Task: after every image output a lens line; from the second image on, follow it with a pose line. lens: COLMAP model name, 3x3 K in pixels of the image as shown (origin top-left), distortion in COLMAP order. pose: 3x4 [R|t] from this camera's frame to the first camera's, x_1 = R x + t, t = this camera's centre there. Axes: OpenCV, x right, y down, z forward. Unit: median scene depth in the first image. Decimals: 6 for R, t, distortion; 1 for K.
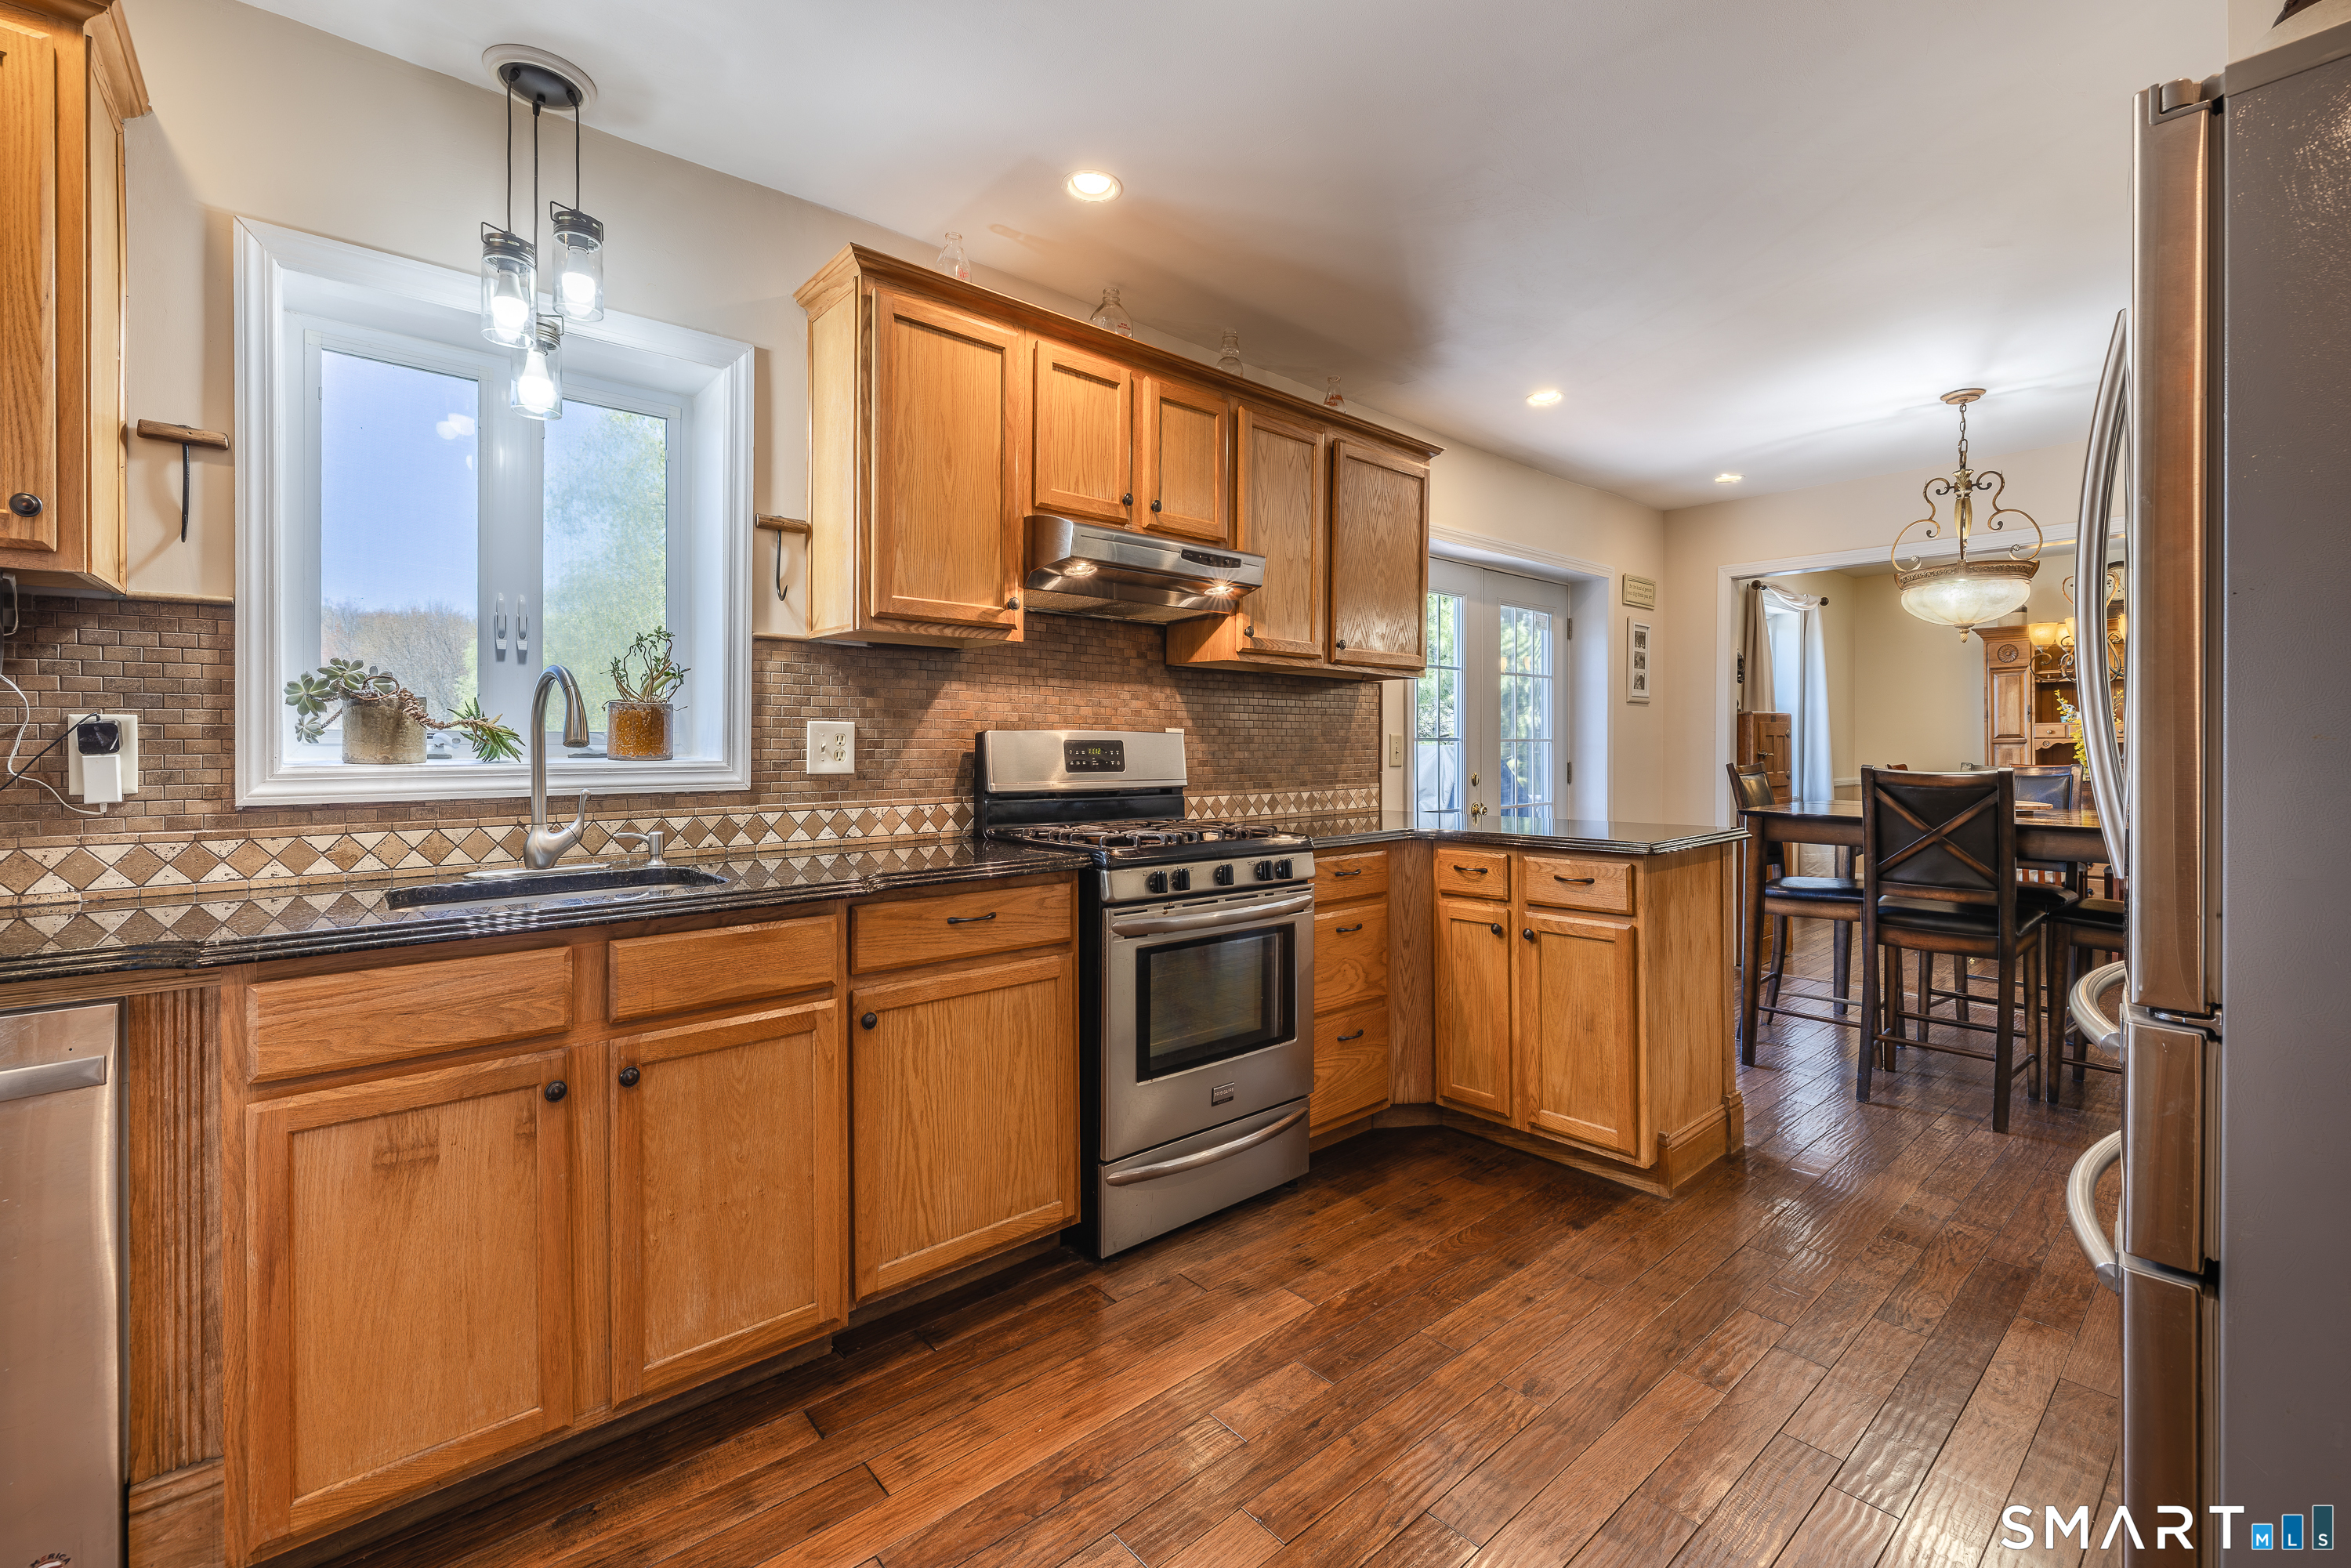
lens RADIAL K [[999.4, 0, 1177.3], [0, 999.4, 747.0], [0, 0, 1]] dist [-0.001902, -0.000235]
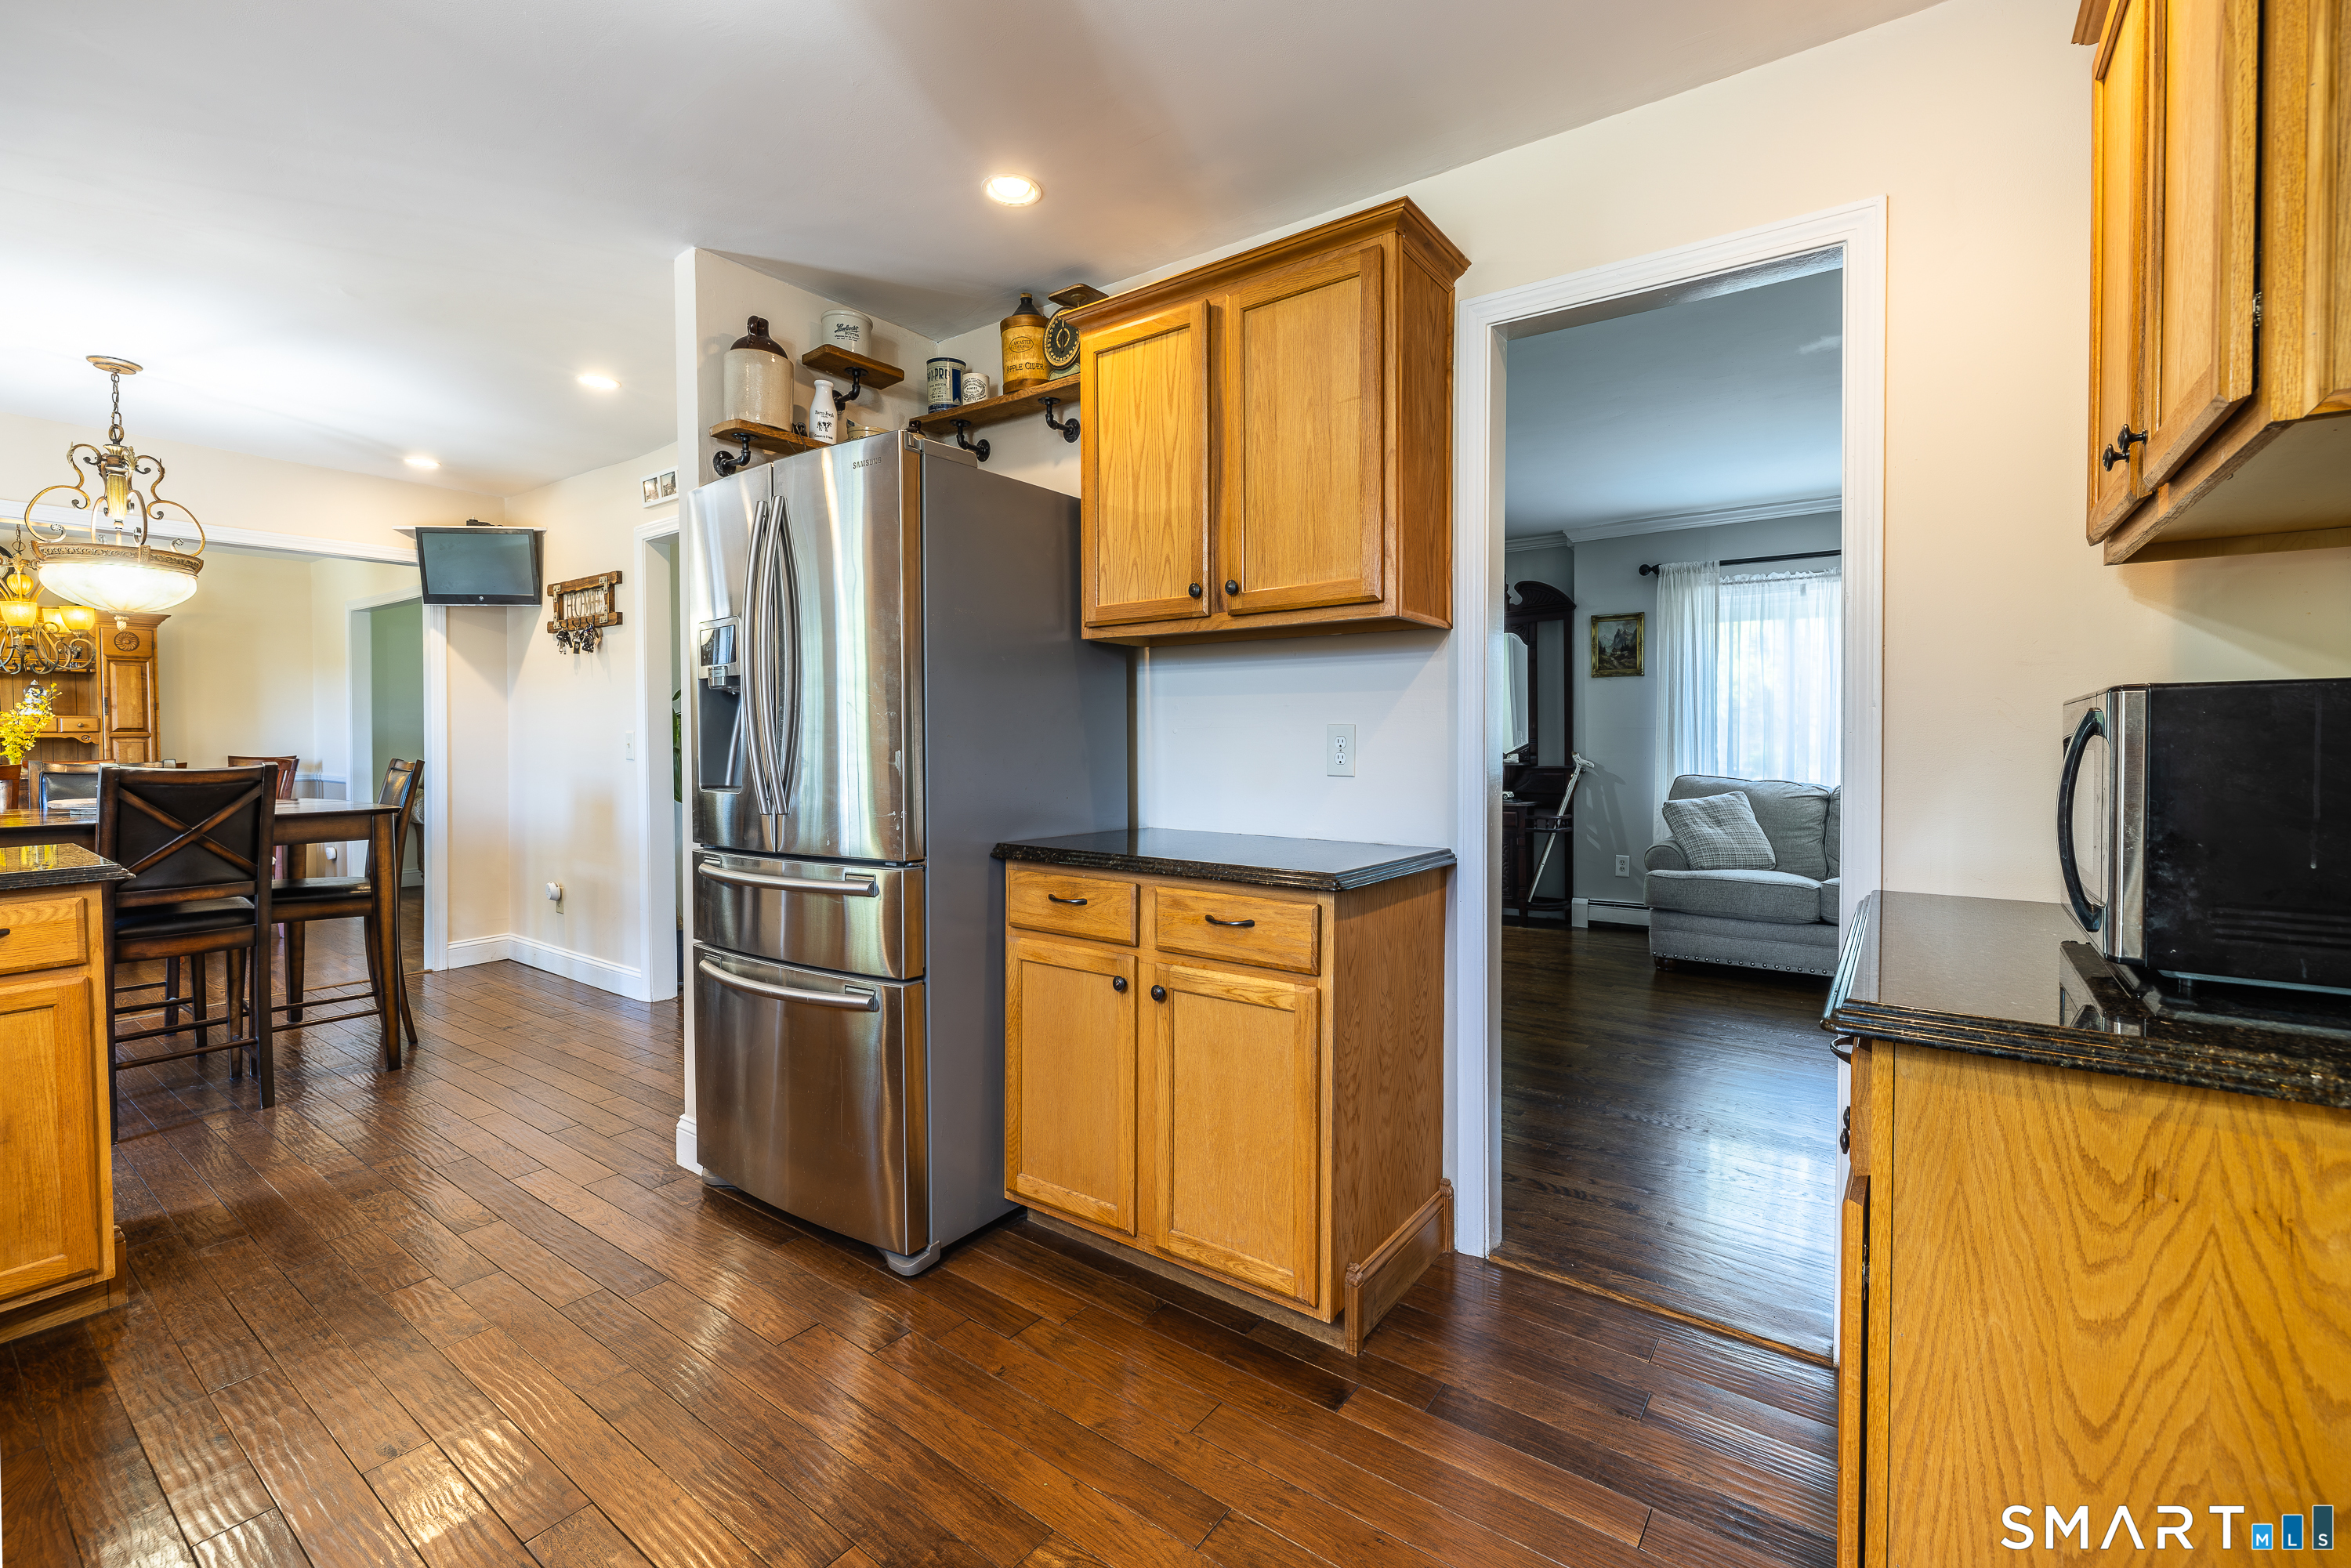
lens RADIAL K [[999.4, 0, 1177.3], [0, 999.4, 747.0], [0, 0, 1]] dist [-0.001902, -0.000235]
pose [[-0.216413, -0.009899, 0.976252, -0.320391], [0.004397, 0.999929, 0.011113, -0.002305], [-0.976292, 0.006698, -0.216354, 0.230141]]
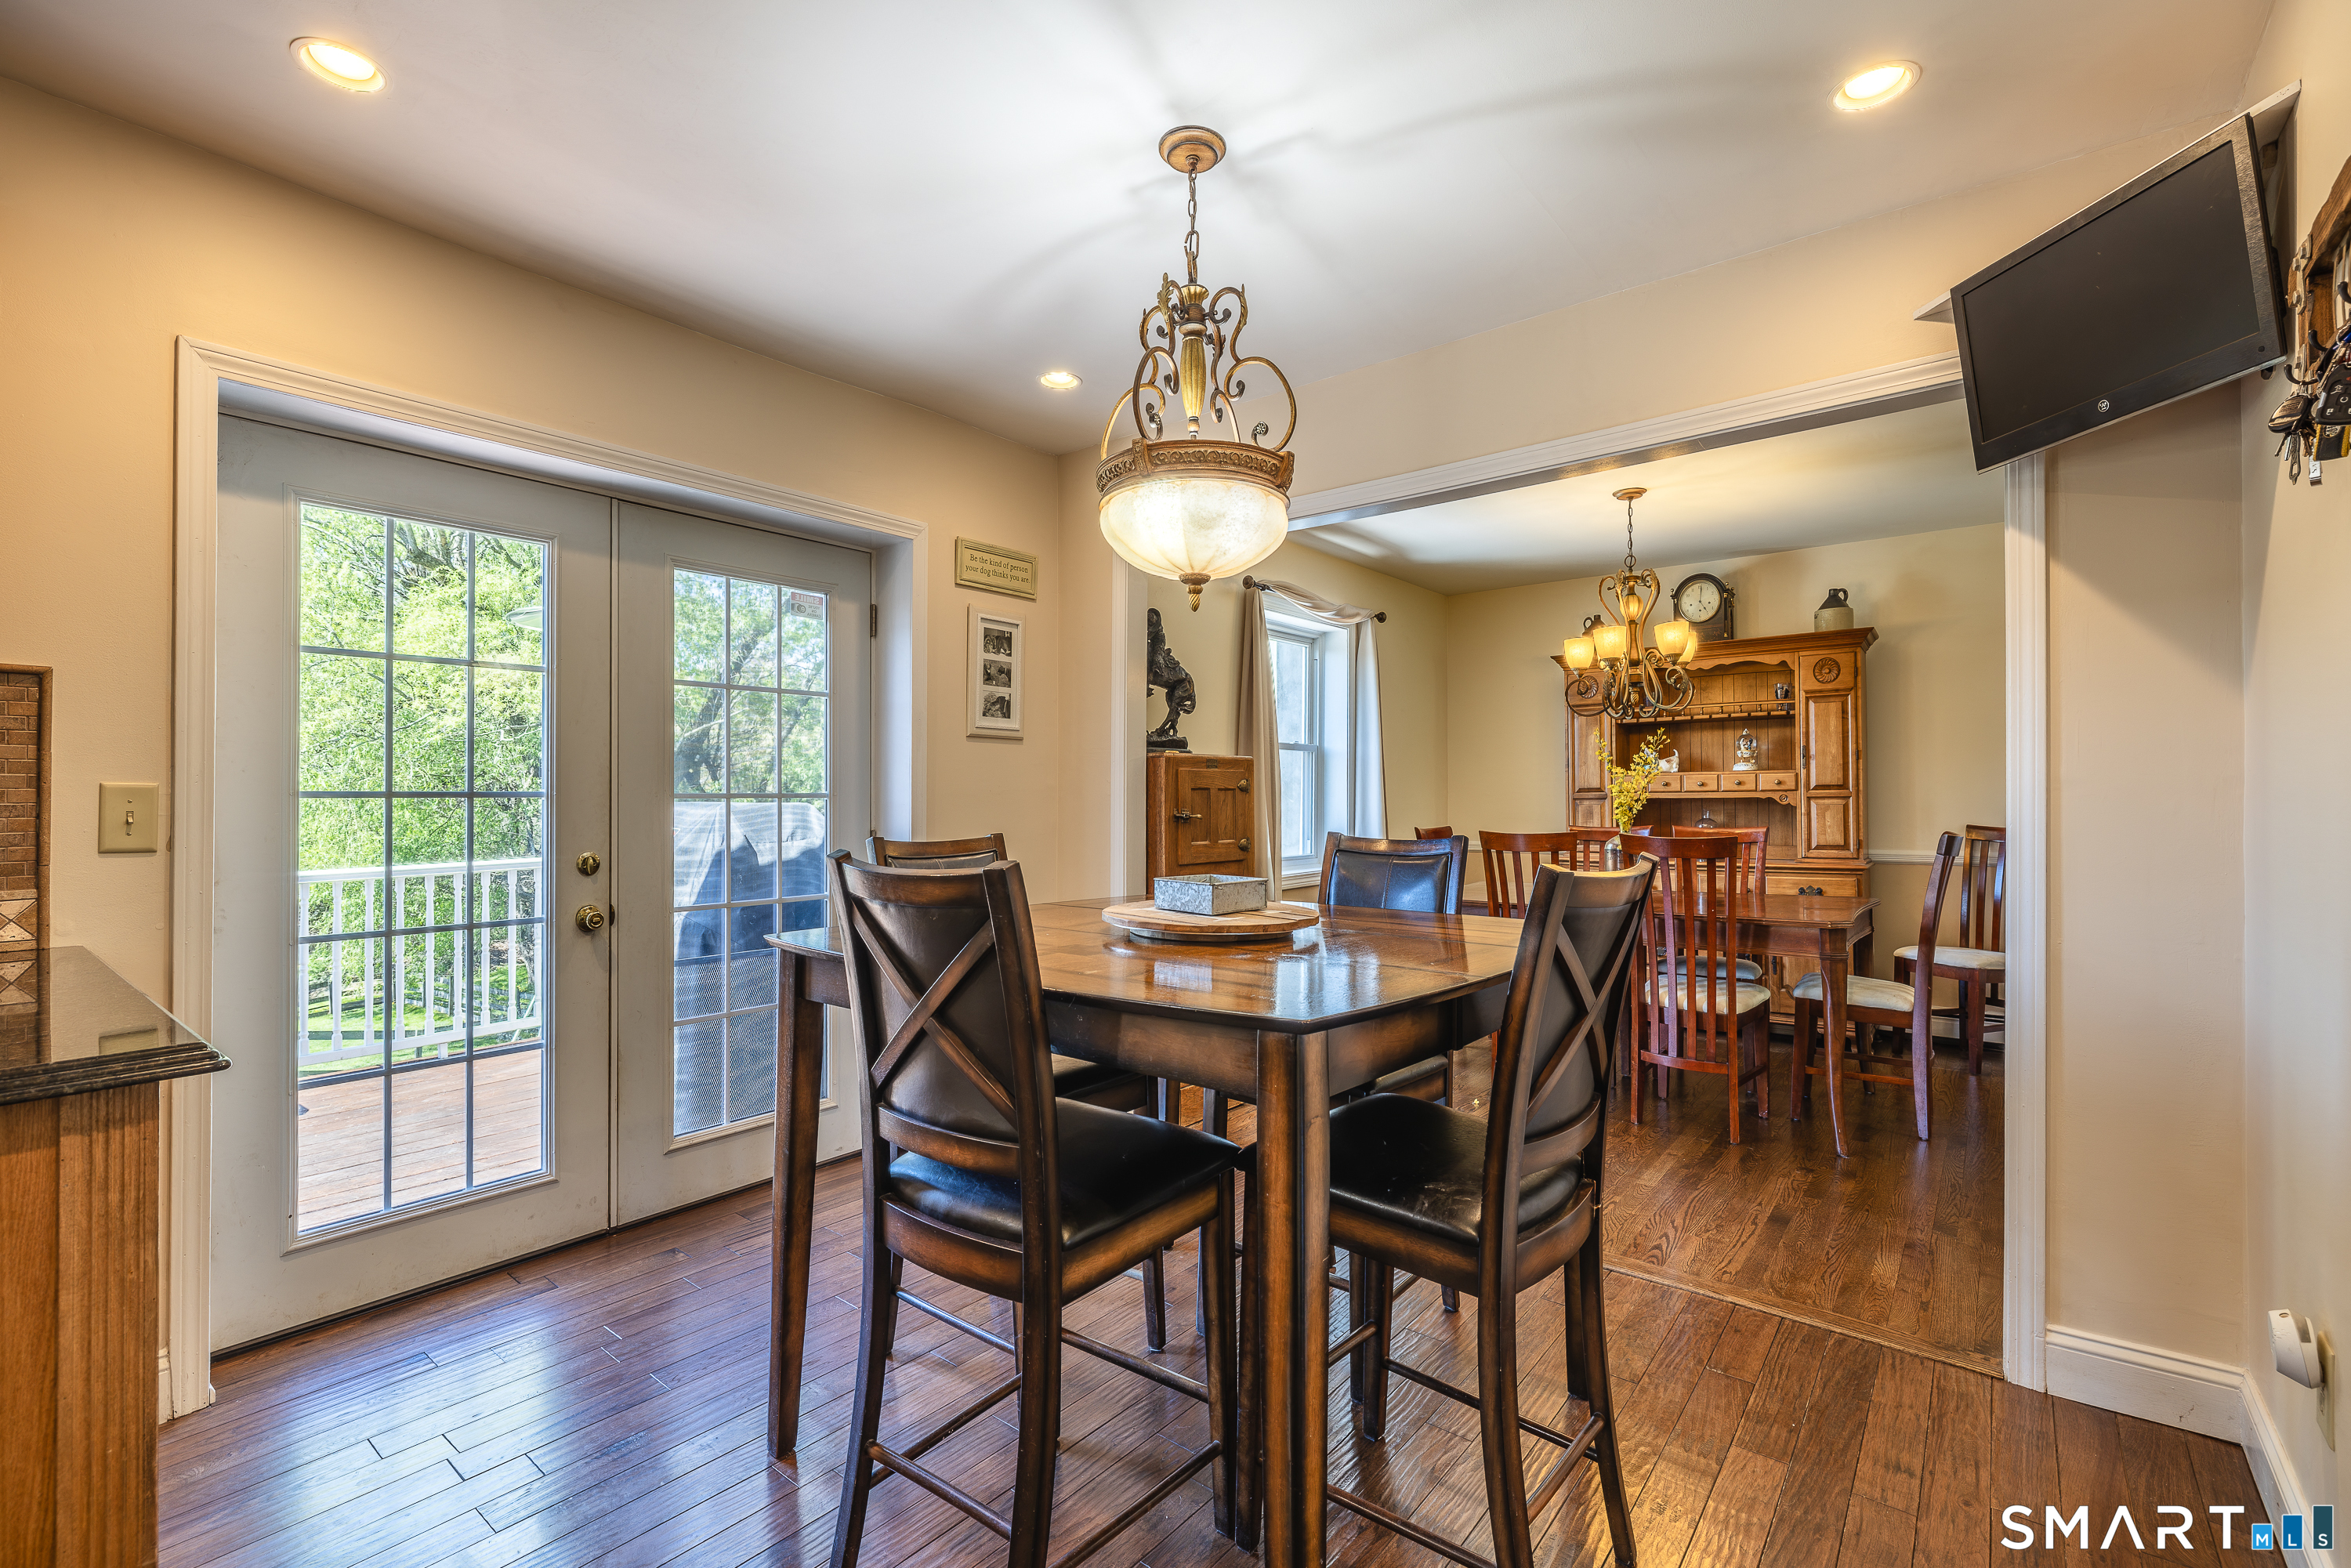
lens RADIAL K [[1039.6, 0, 1175.5], [0, 1039.6, 784.0], [0, 0, 1]] dist [-0.001535, -0.000231]
pose [[0.983574, 0.001242, 0.180502, 0.649023], [0.001937, 0.999846, -0.017436, -0.002997], [-0.180496, 0.017499, 0.983420, 0.441198]]
